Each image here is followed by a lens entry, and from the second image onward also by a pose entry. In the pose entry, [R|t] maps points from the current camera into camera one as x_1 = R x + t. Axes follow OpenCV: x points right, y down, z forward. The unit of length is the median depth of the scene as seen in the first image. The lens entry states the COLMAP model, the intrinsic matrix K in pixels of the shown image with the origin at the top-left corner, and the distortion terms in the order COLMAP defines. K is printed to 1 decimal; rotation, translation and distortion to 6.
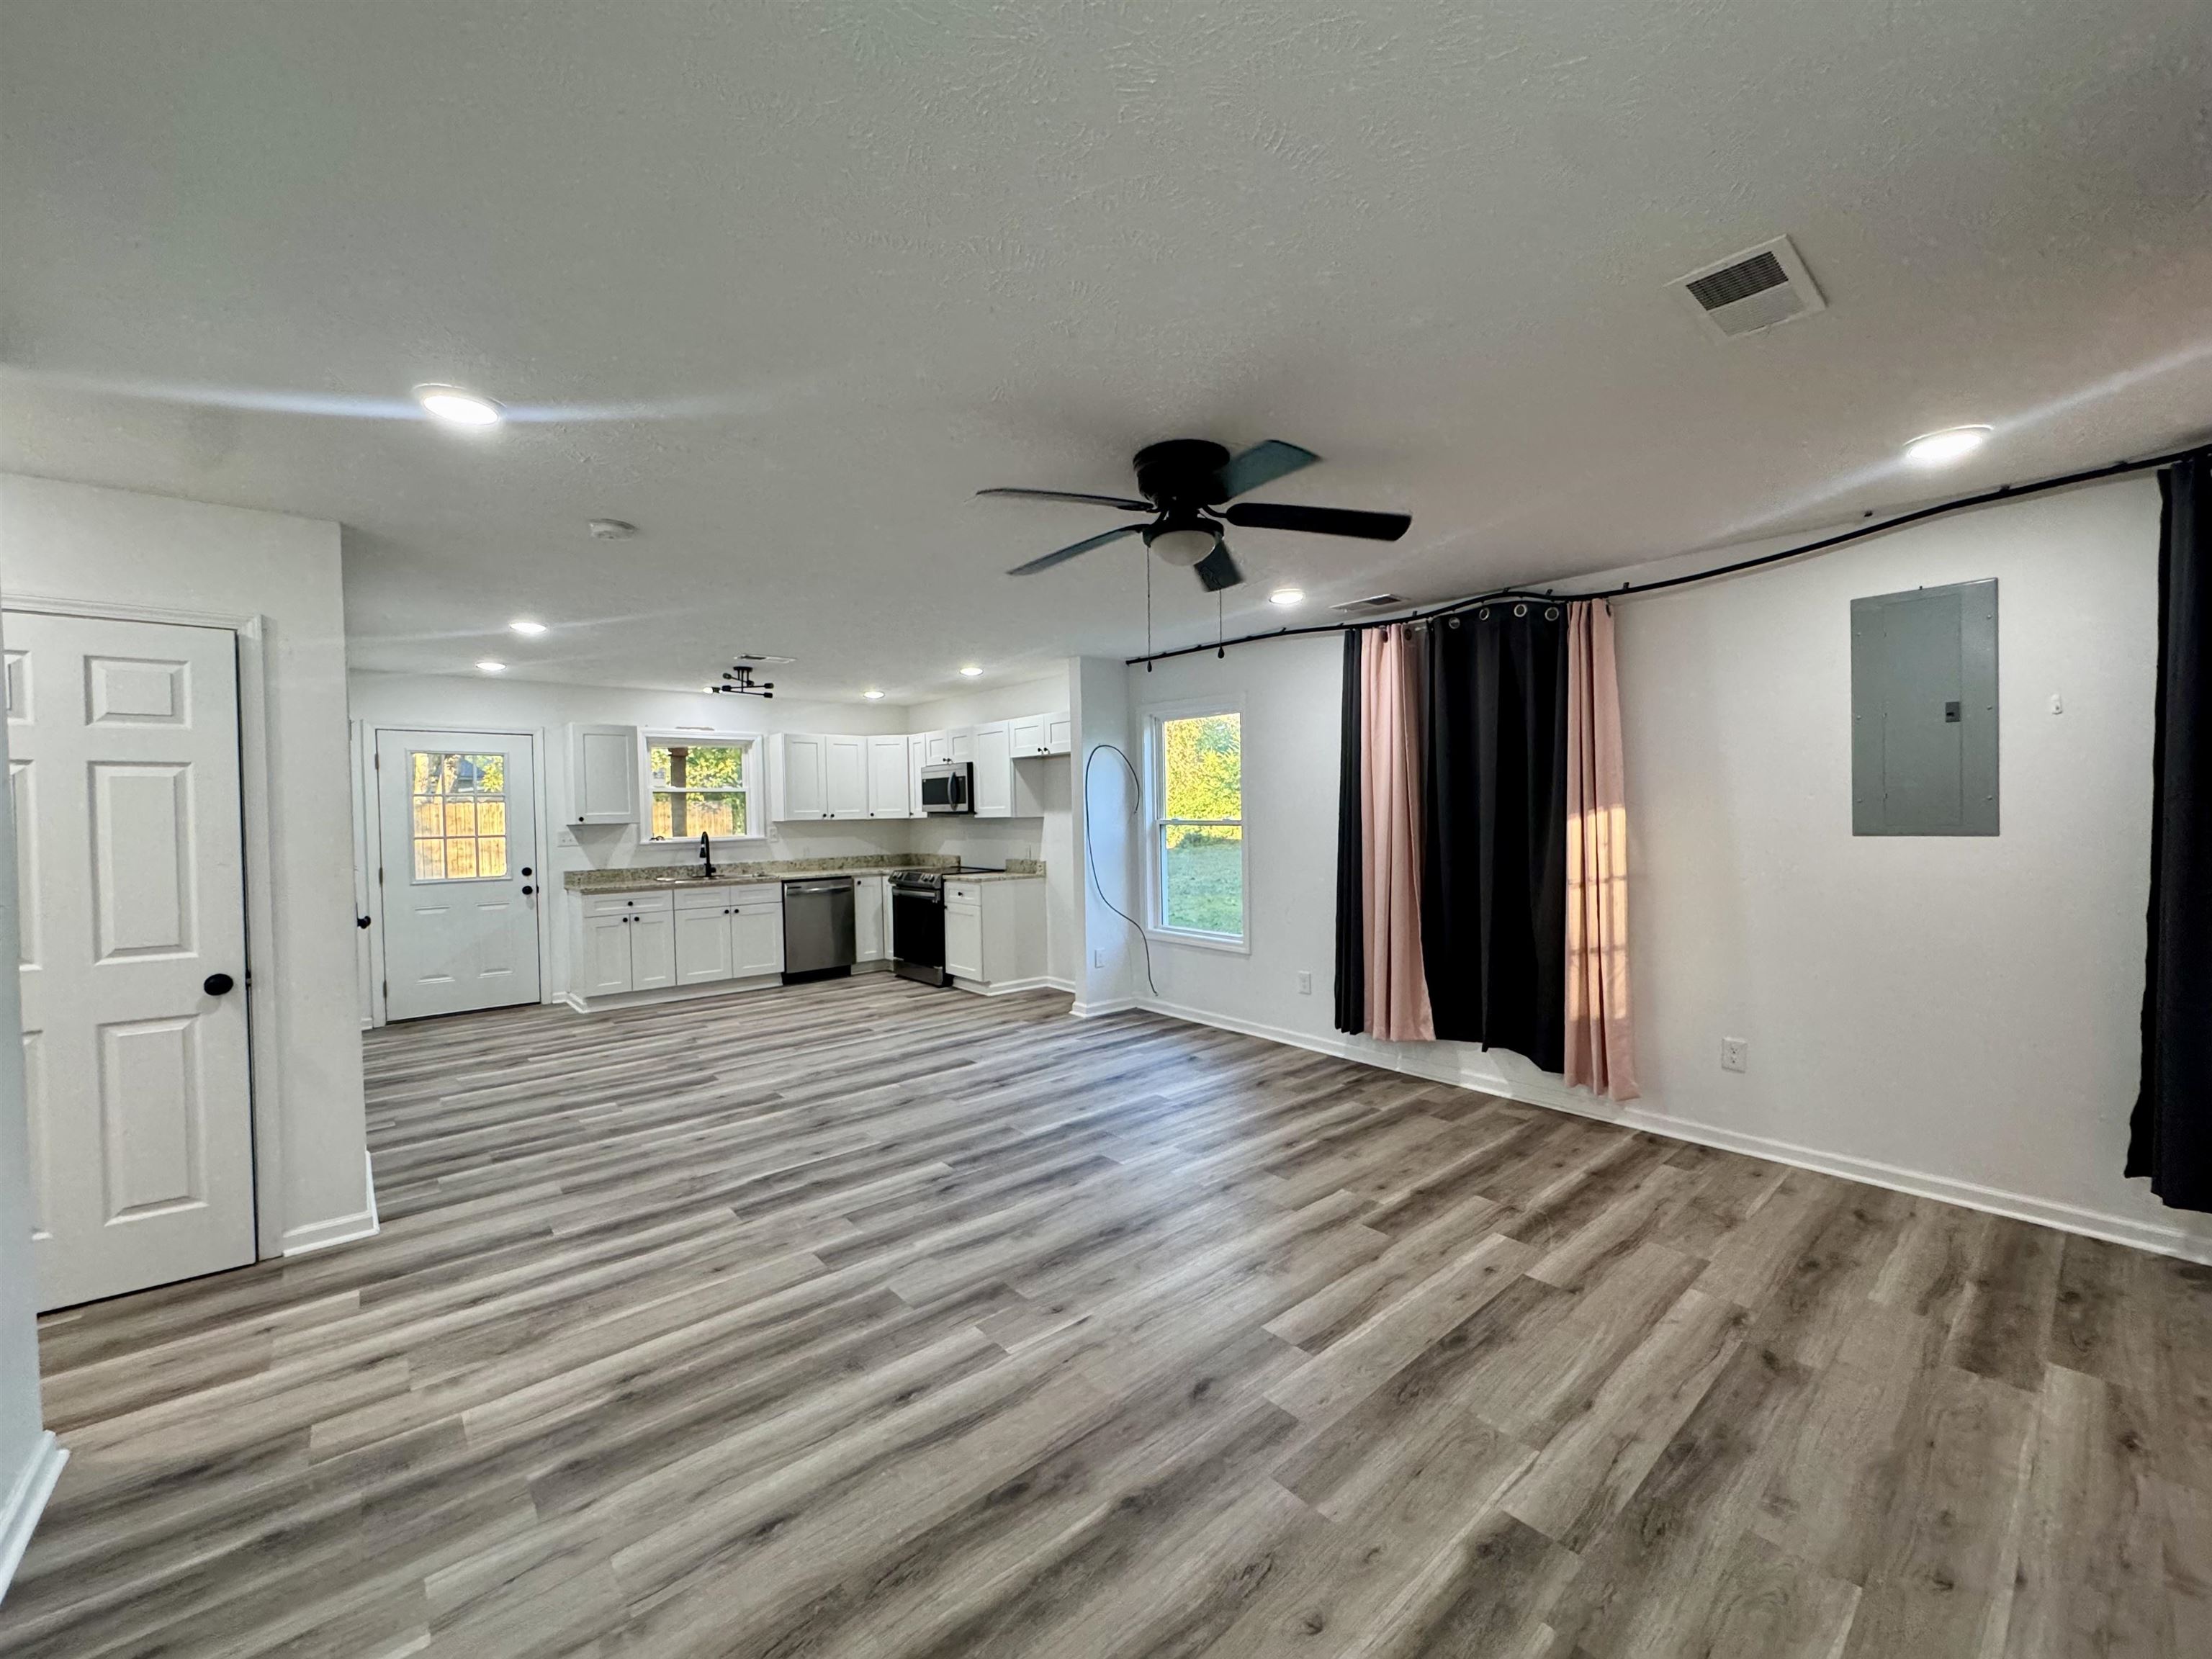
lens RADIAL K [[883.1, 0, 1106.0], [0, 883.1, 829.5], [0, 0, 1]] dist [-0.003507, 0.000424]
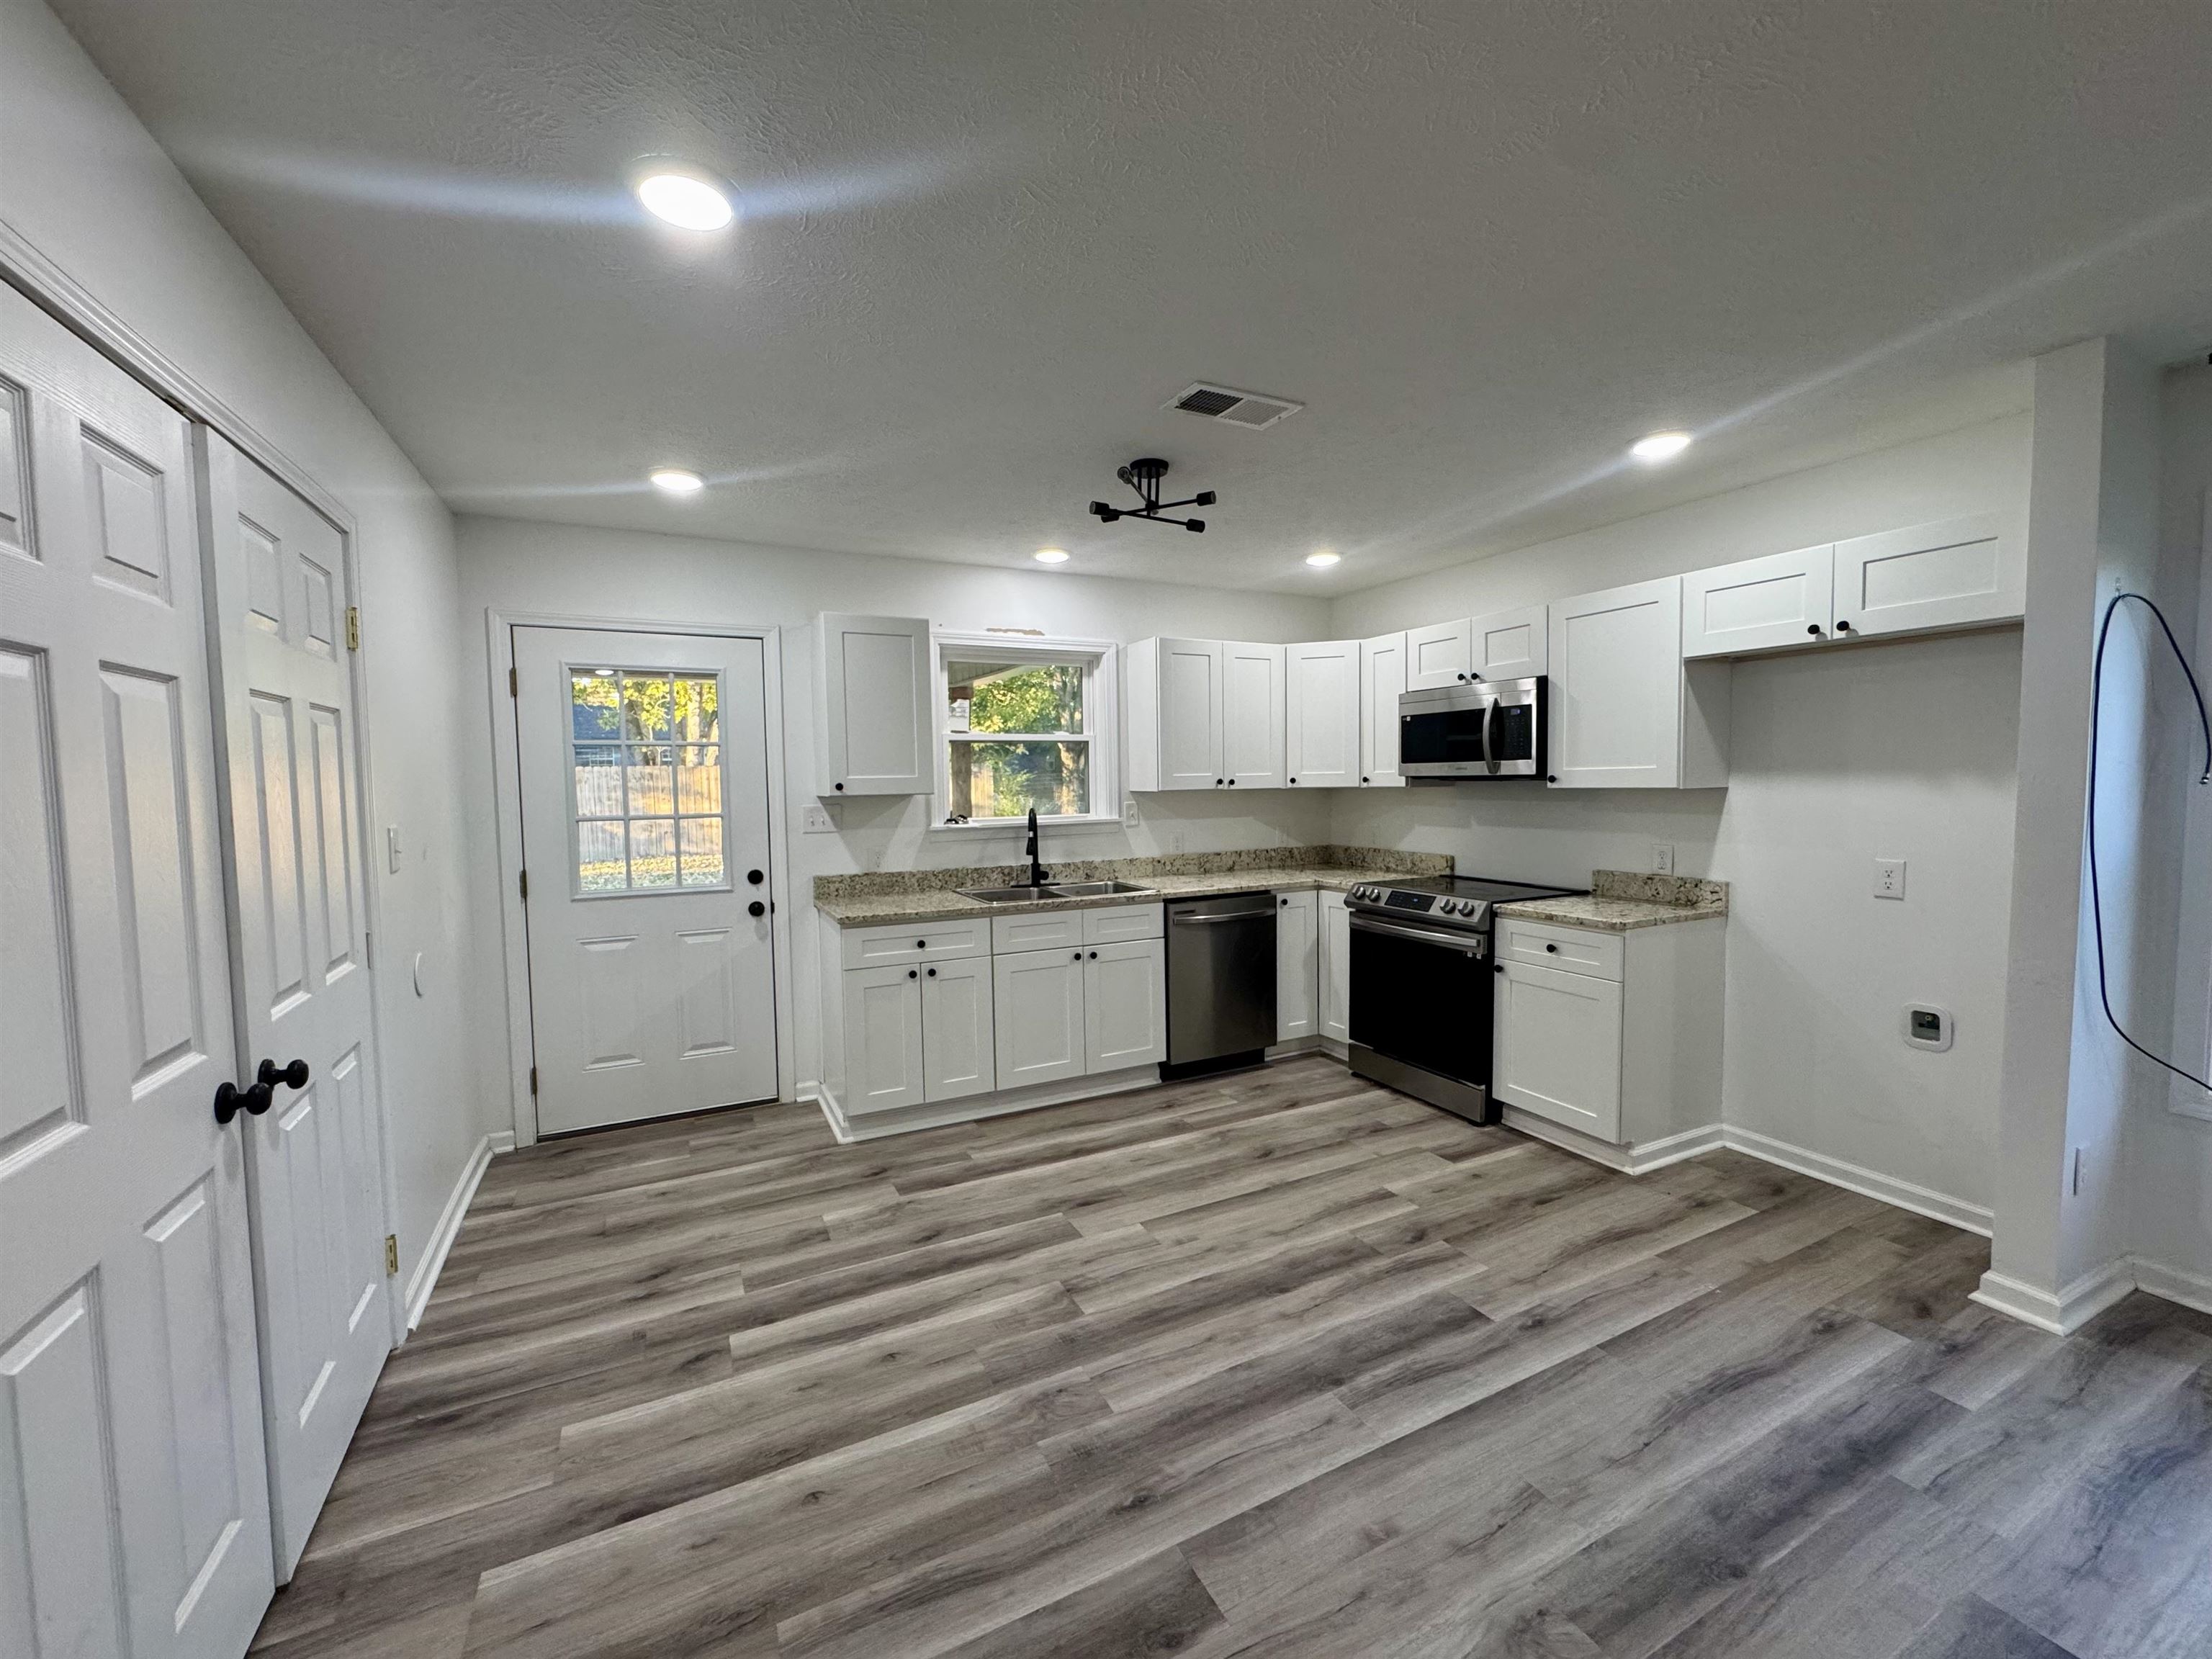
lens RADIAL K [[883.1, 0, 1106.0], [0, 883.1, 829.5], [0, 0, 1]] dist [-0.003507, 0.000424]
pose [[0.969165, 0.018270, -0.245735, -0.433438], [-0.008560, 0.999142, 0.040524, -0.013201], [0.246265, -0.037171, 0.968490, 0.737376]]
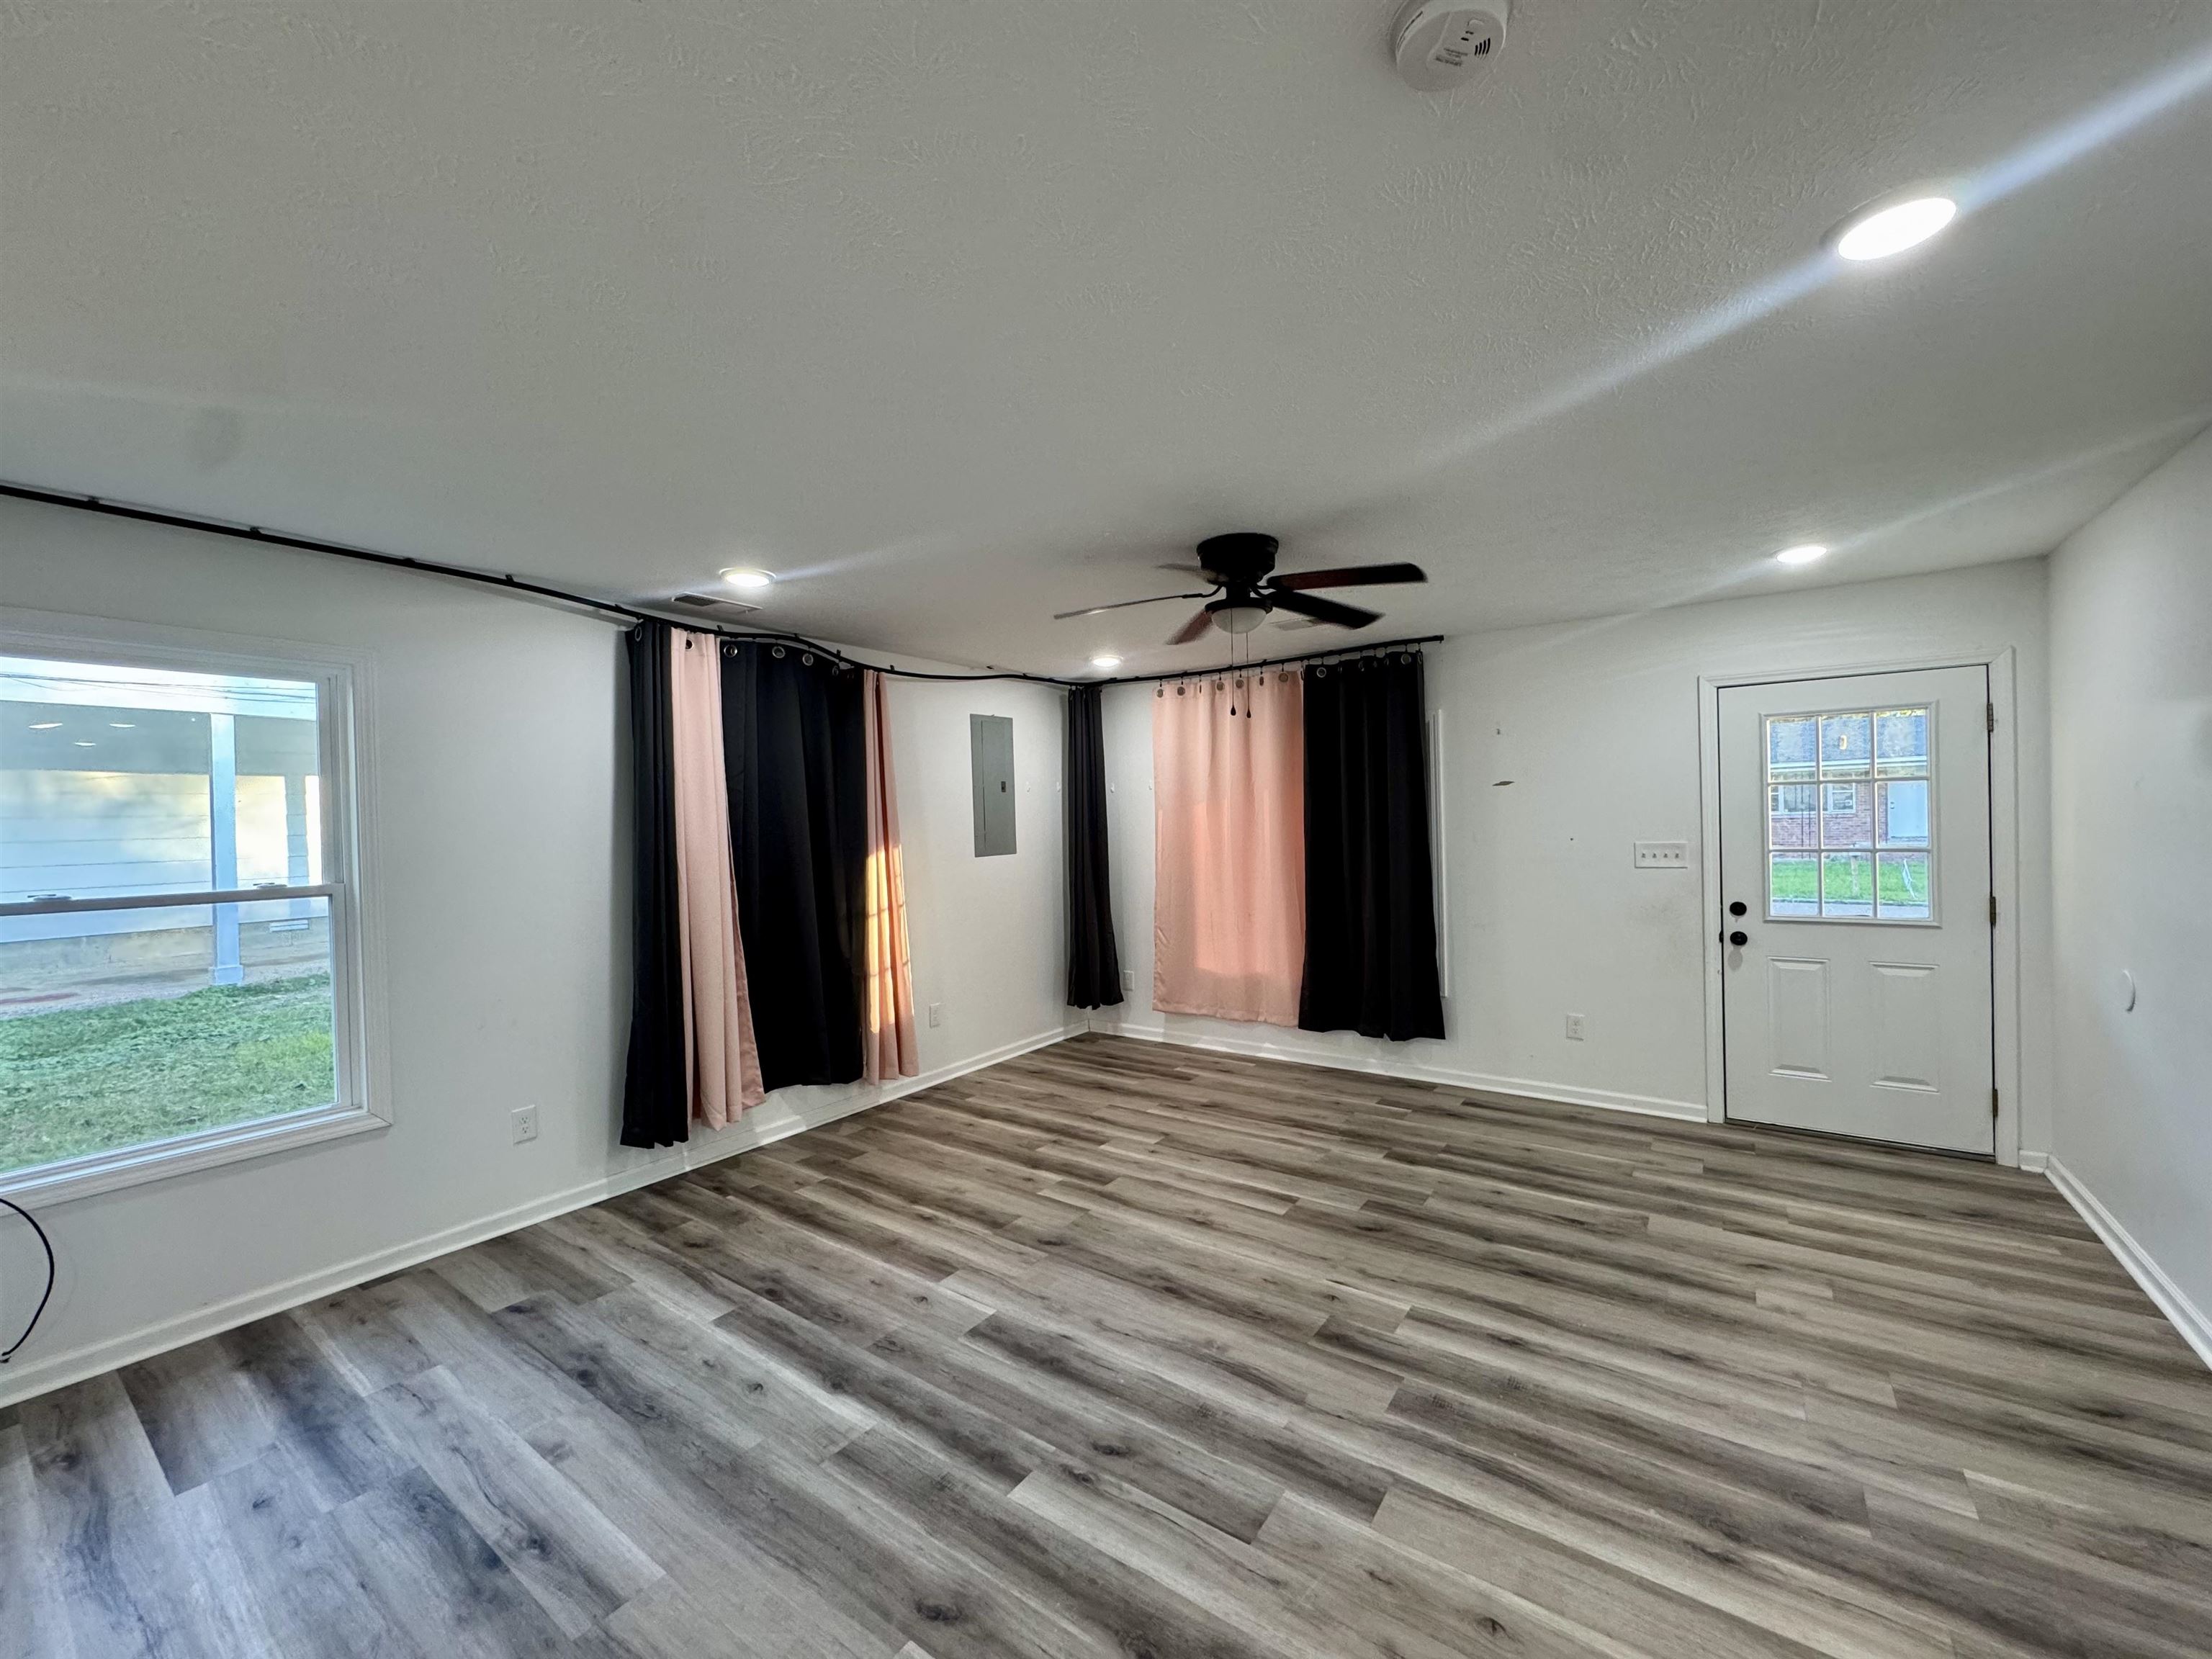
lens RADIAL K [[879.7, 0, 1106.0], [0, 879.7, 829.5], [0, 0, 1]] dist [-0.001744, 0.000024]
pose [[-0.235574, 0.009253, 0.971812, -0.588657], [0.050903, 0.998700, 0.002831, -0.027444], [-0.970522, 0.050135, -0.235739, 0.841256]]
